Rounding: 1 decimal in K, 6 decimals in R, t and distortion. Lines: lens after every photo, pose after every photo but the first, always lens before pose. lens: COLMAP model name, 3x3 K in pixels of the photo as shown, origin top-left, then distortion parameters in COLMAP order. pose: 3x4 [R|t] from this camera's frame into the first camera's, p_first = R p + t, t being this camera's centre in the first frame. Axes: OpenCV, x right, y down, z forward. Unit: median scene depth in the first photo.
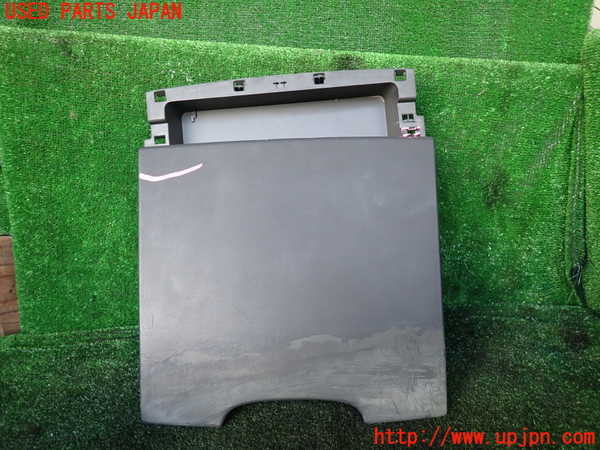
lens RADIAL K [[440.9, 0, 298.0], [0, 440.9, 225.8], [0, 0, 1]] dist [0.022989, -0.009482]
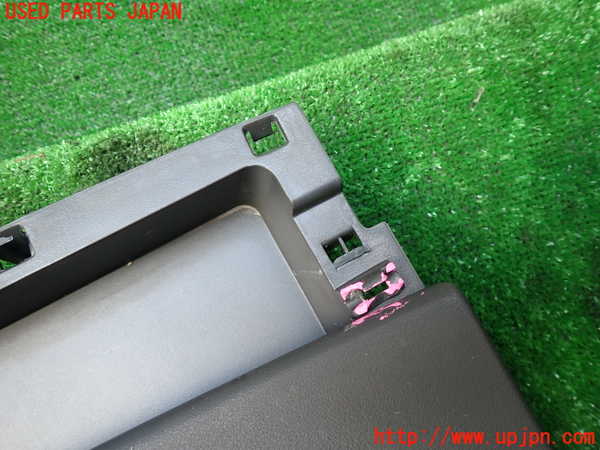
lens RADIAL K [[440.9, 0, 300.4], [0, 440.9, 225.4], [0, 0, 1]] dist [0.022989, -0.009482]
pose [[0.907700, -0.396640, 0.136962, 0.175718], [0.411670, 0.904967, -0.107529, -0.224902], [-0.081296, 0.153987, 0.984723, 0.659732]]
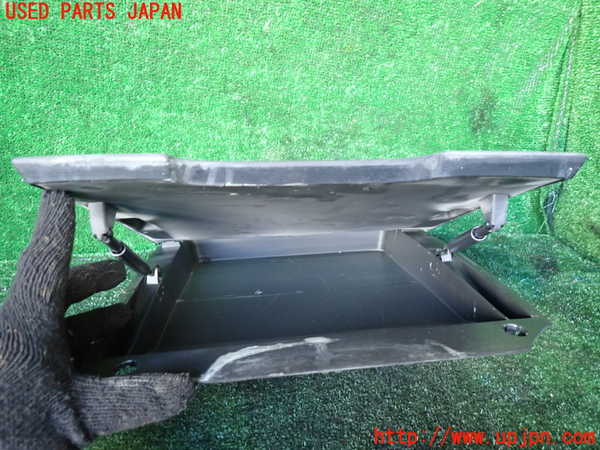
lens RADIAL K [[440.9, 0, 298.1], [0, 440.9, 223.3], [0, 0, 1]] dist [0.022989, -0.009482]
pose [[0.995217, 0.007082, 0.097434, -0.041754], [-0.021611, 0.988618, 0.148885, 0.018770], [-0.095271, -0.150278, 0.984043, 0.066410]]
